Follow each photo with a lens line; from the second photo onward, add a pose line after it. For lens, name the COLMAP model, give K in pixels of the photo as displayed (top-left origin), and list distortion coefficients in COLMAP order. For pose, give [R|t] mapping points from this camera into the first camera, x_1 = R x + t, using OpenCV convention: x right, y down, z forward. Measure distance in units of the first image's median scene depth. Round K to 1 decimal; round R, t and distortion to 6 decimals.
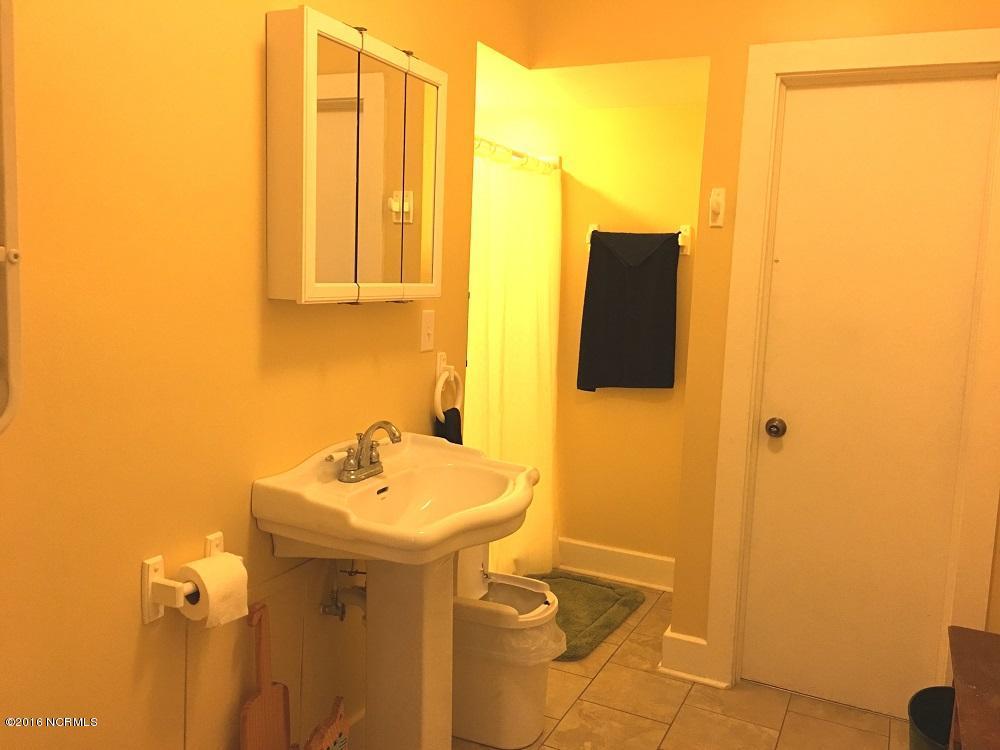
lens RADIAL K [[846.9, 0, 496.5], [0, 846.9, 365.1], [0, 0, 1]] dist [0.068206, -0.069390]
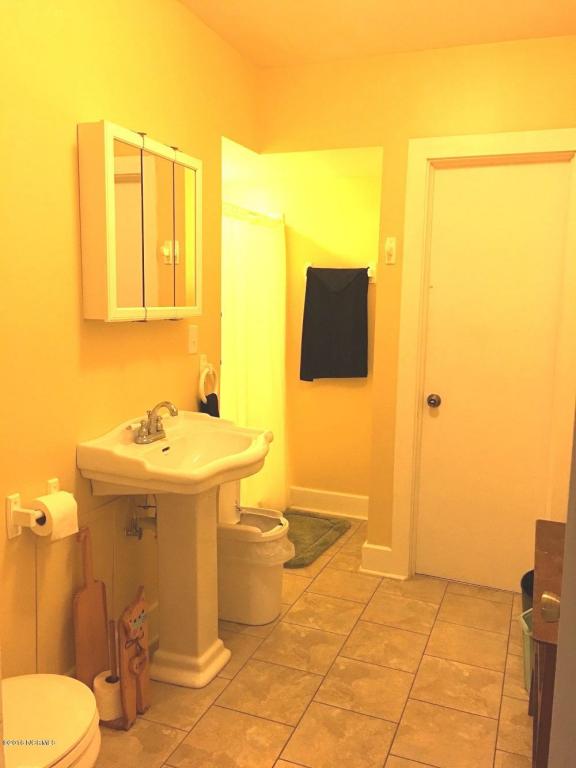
lens RADIAL K [[650.4, 0, 288.0], [0, 650.4, 384.0], [0, 0, 1]] dist [0.068206, -0.069390]
pose [[0.997289, -0.027600, 0.068214, 0.001832], [0.025988, 0.999364, 0.024405, 0.011612], [-0.068844, -0.022566, 0.997372, -0.113028]]
